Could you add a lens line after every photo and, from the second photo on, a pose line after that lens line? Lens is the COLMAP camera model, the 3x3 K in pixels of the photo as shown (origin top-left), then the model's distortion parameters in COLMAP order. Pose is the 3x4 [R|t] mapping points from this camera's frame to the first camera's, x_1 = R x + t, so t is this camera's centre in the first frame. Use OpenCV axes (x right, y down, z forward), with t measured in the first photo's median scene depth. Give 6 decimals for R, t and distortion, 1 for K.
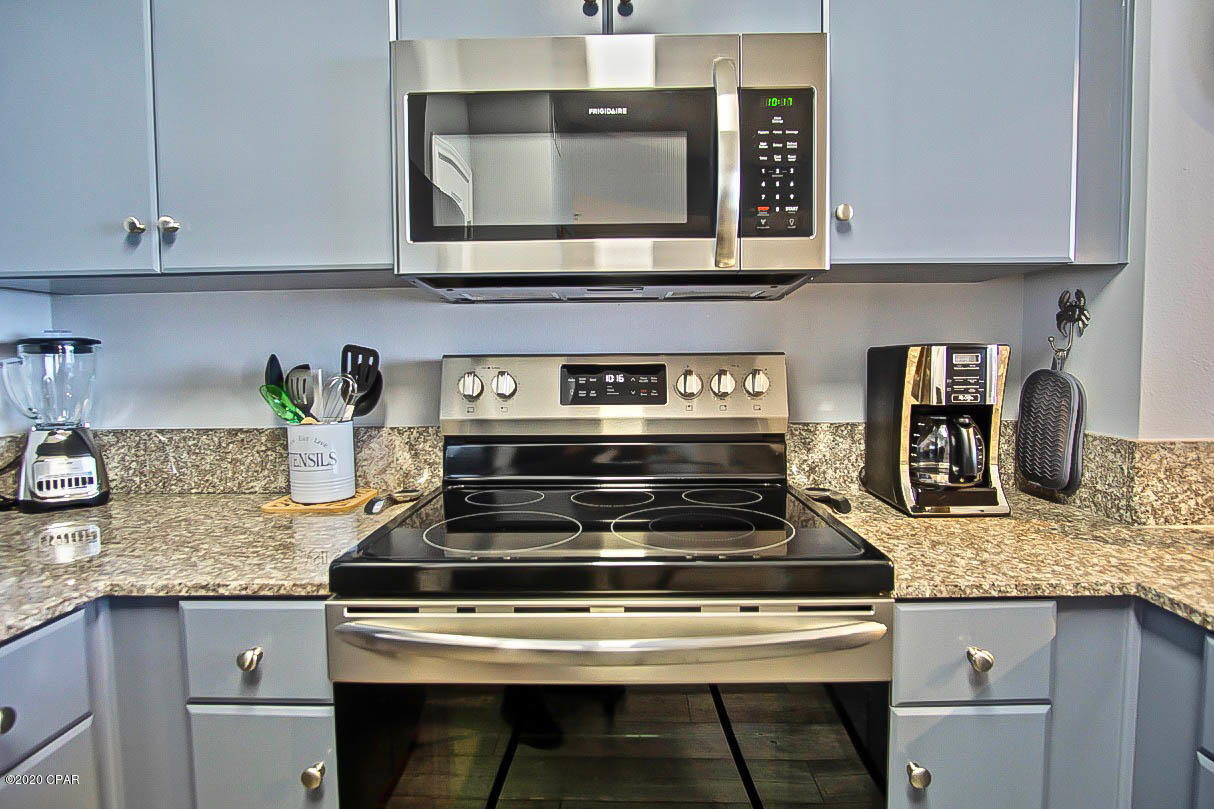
lens RADIAL K [[652.5, 0, 607.7], [0, 652.5, 397.0], [0, 0, 1]] dist [-0.039761, 0.012535]
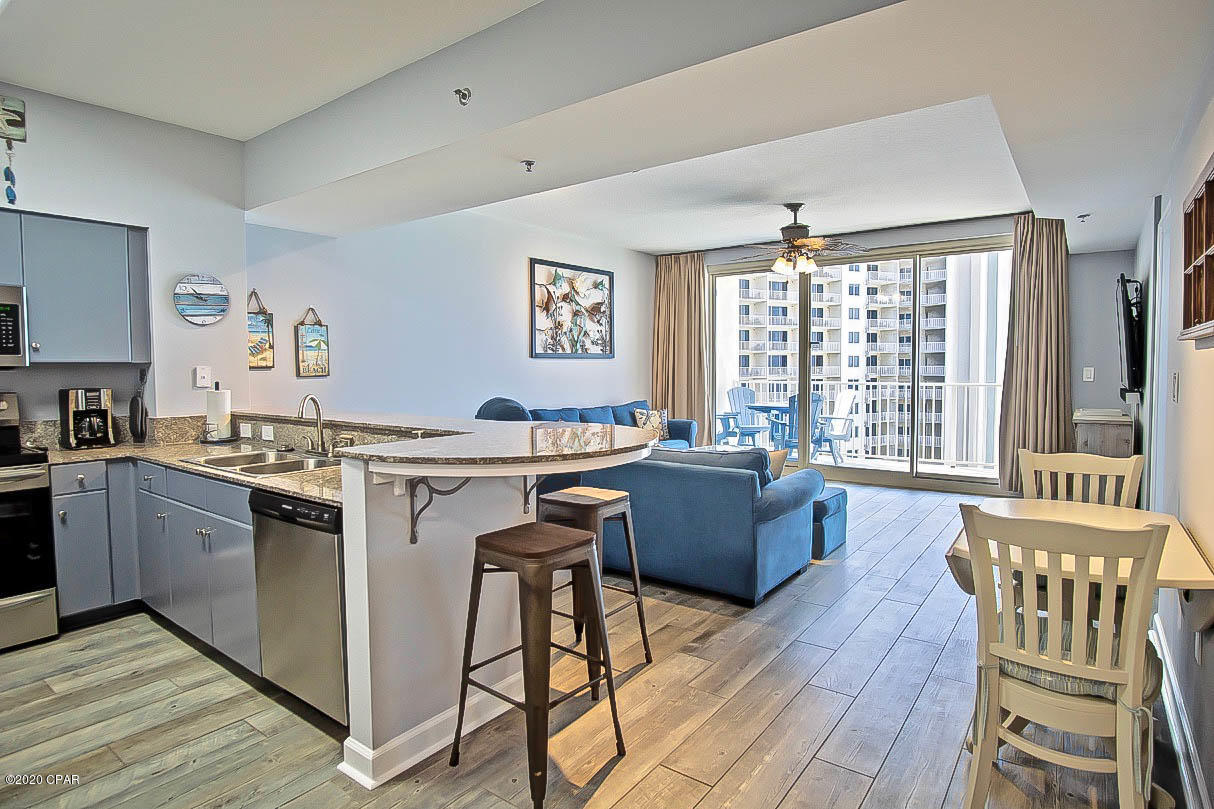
lens RADIAL K [[652.5, 0, 607.7], [0, 652.5, 397.0], [0, 0, 1]] dist [-0.039761, 0.012535]
pose [[0.586739, -0.033181, 0.809096, -0.377413], [0.050422, 0.998718, 0.004393, 0.053036], [-0.808205, 0.038218, 0.587660, -2.318255]]
